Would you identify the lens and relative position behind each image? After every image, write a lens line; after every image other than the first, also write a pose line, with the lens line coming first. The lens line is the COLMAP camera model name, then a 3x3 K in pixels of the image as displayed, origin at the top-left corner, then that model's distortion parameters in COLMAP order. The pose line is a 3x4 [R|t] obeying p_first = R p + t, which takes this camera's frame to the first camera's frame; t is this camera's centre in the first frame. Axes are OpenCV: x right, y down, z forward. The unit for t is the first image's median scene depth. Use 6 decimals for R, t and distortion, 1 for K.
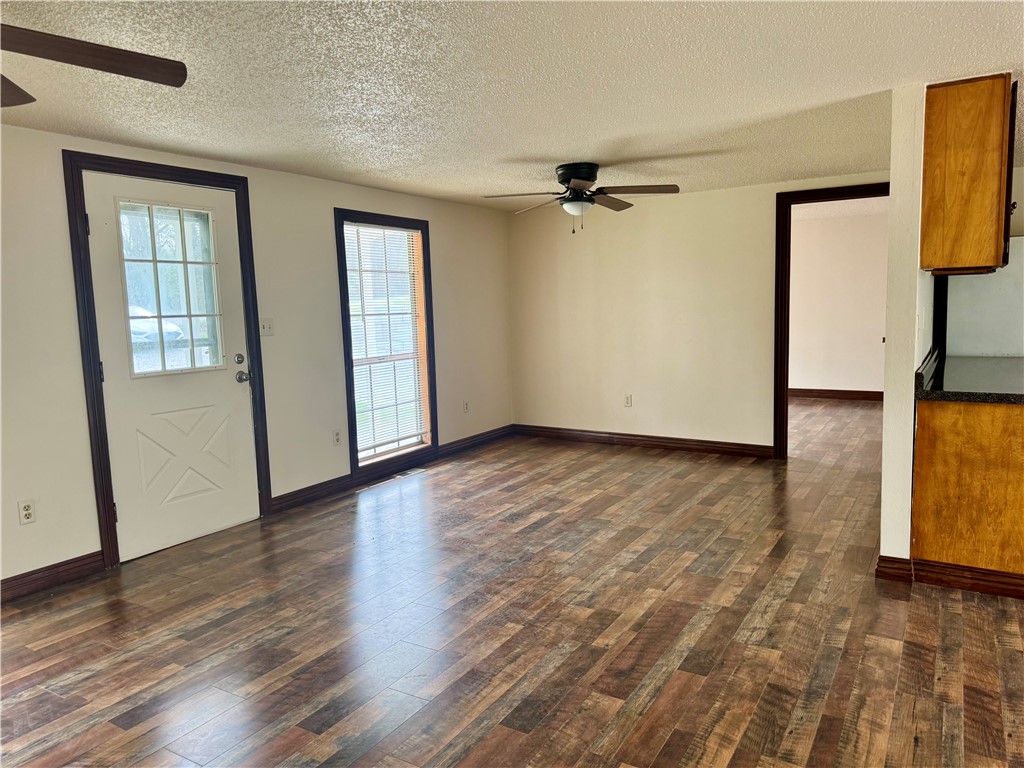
lens RADIAL K [[724.8, 0, 503.4], [0, 724.8, 375.2], [0, 0, 1]] dist [0.066600, -0.084563]
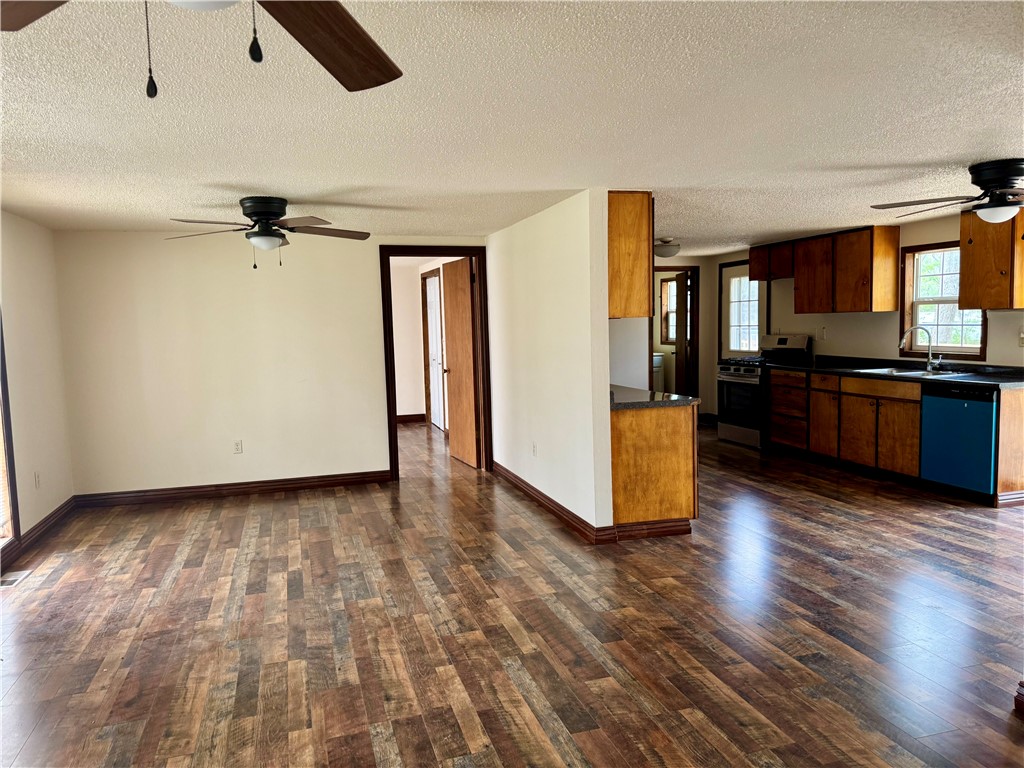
lens RADIAL K [[724.8, 0, 511.6], [0, 724.8, 370.6], [0, 0, 1]] dist [0.066600, -0.084563]
pose [[0.654976, -0.041441, 0.754512, -0.593826], [0.084104, 0.996289, -0.018288, -0.032178], [-0.750955, 0.075436, 0.656031, 0.218417]]
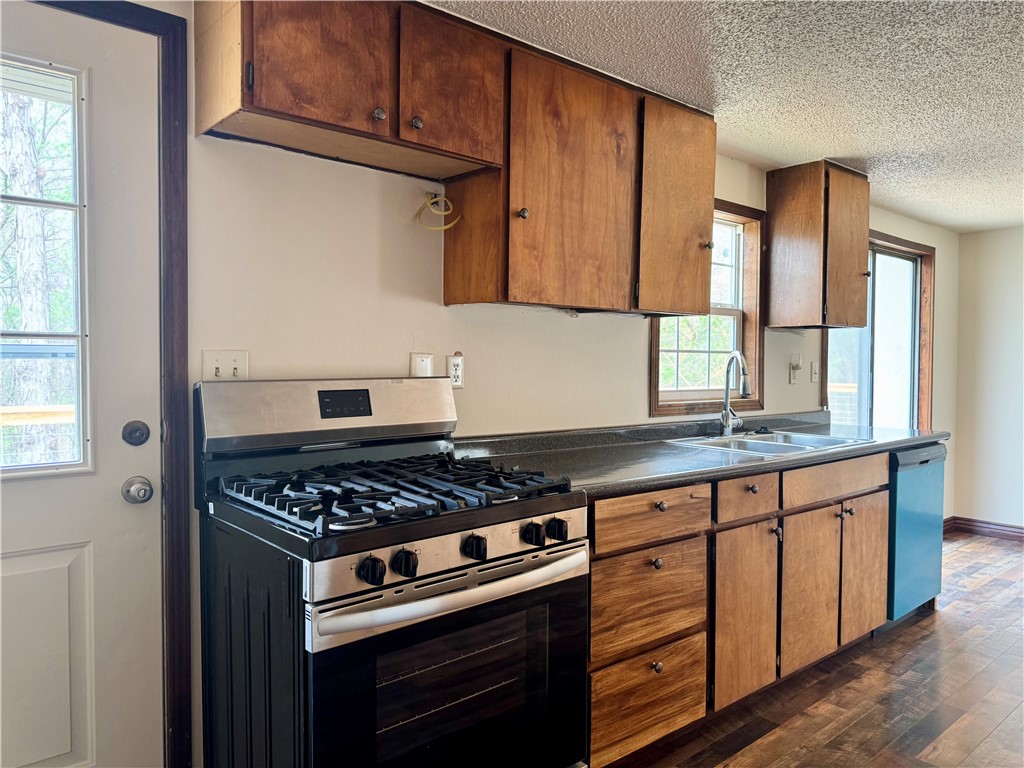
lens RADIAL K [[724.8, 0, 507.0], [0, 724.8, 381.0], [0, 0, 1]] dist [0.066600, -0.084563]
pose [[-0.951701, 0.008249, 0.306915, 1.519154], [0.048459, 0.991145, 0.123623, -0.186171], [-0.303178, 0.132525, -0.943674, 1.666002]]
